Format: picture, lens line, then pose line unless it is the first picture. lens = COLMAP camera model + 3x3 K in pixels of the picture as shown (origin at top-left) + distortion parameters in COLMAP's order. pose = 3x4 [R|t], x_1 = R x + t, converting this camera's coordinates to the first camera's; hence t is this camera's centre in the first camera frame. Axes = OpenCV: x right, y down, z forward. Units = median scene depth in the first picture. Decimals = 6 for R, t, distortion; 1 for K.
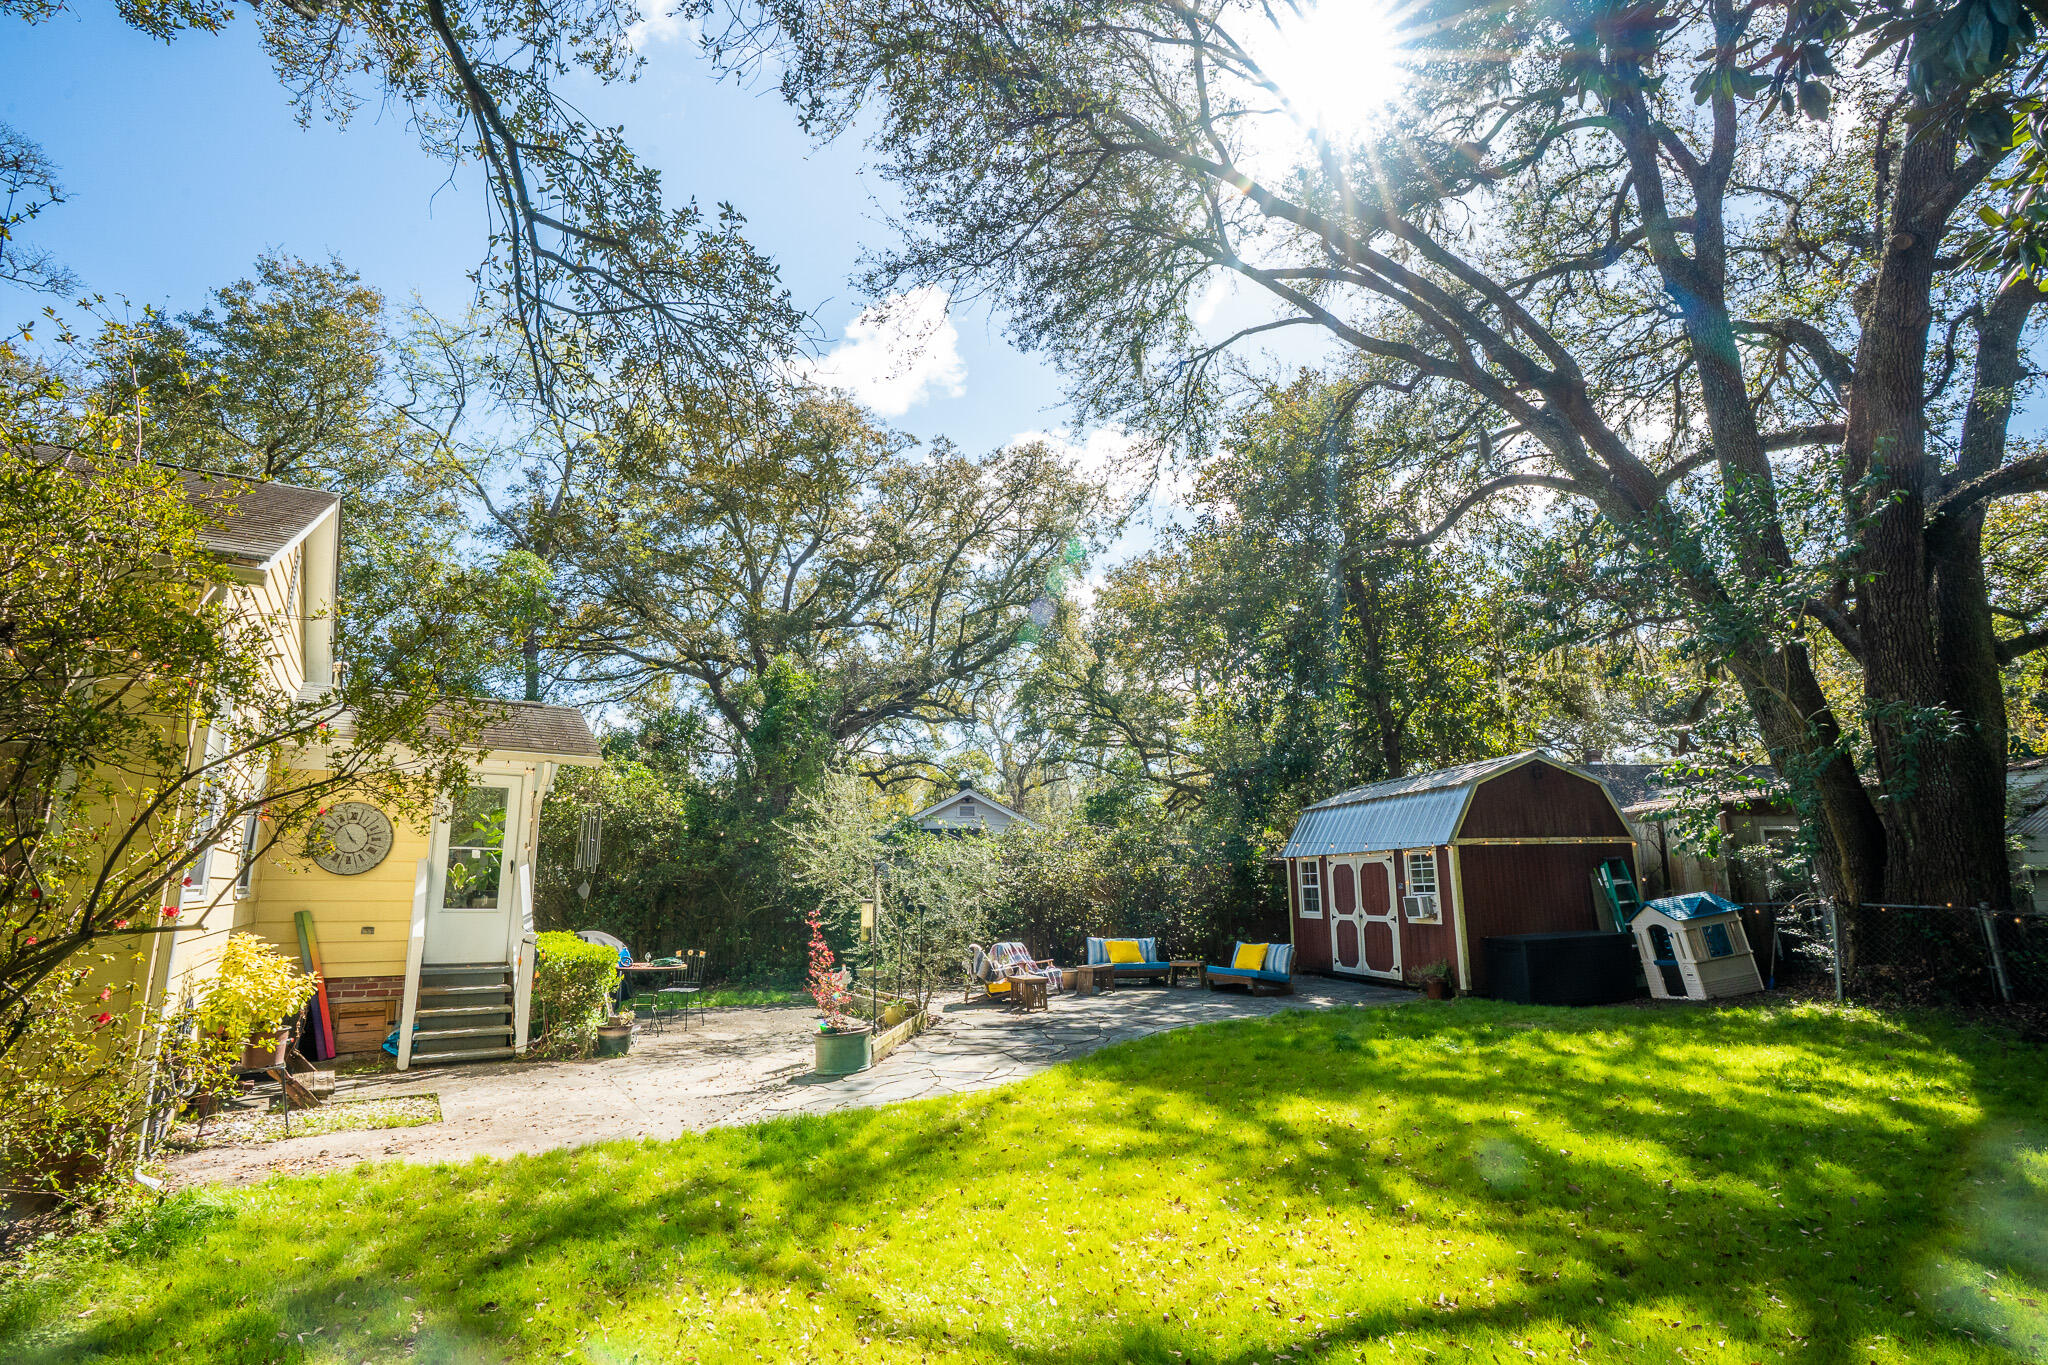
lens RADIAL K [[947.2, 0, 1015.1], [0, 947.2, 687.3], [0, 0, 1]] dist [-0.069448, 0.032027]
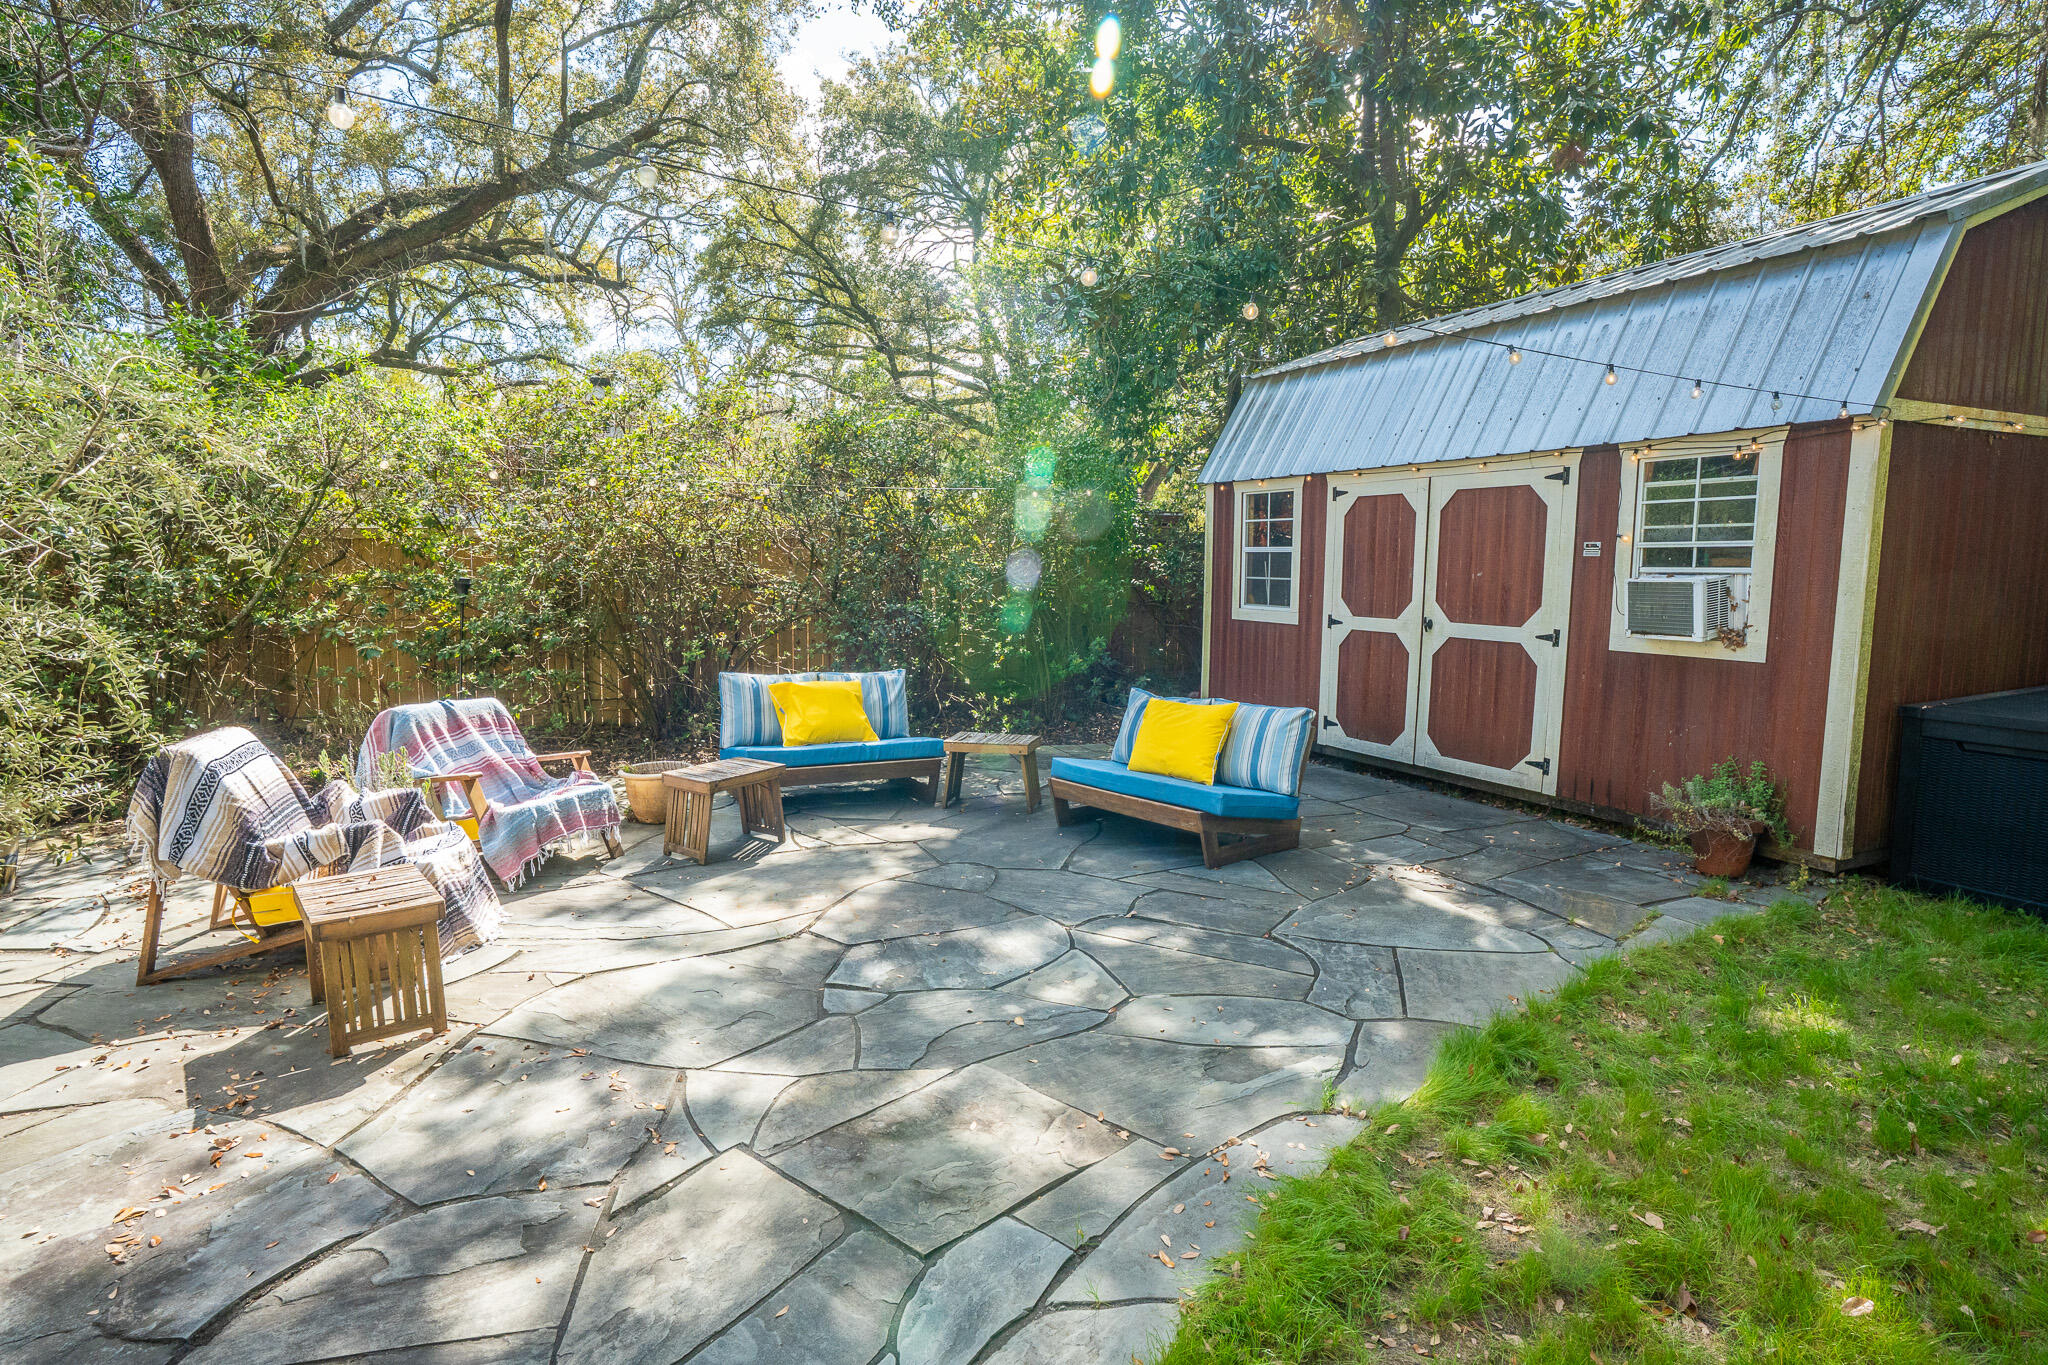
lens RADIAL K [[1273.0, 0, 1026.5], [0, 1273.0, 734.0], [0, 0, 1]] dist [-0.035851, -0.000647]
pose [[0.971345, -0.017679, 0.237015, 0.079934], [-0.063643, 0.941466, 0.331046, 0.127576], [-0.228994, -0.336644, 0.913363, 0.559199]]
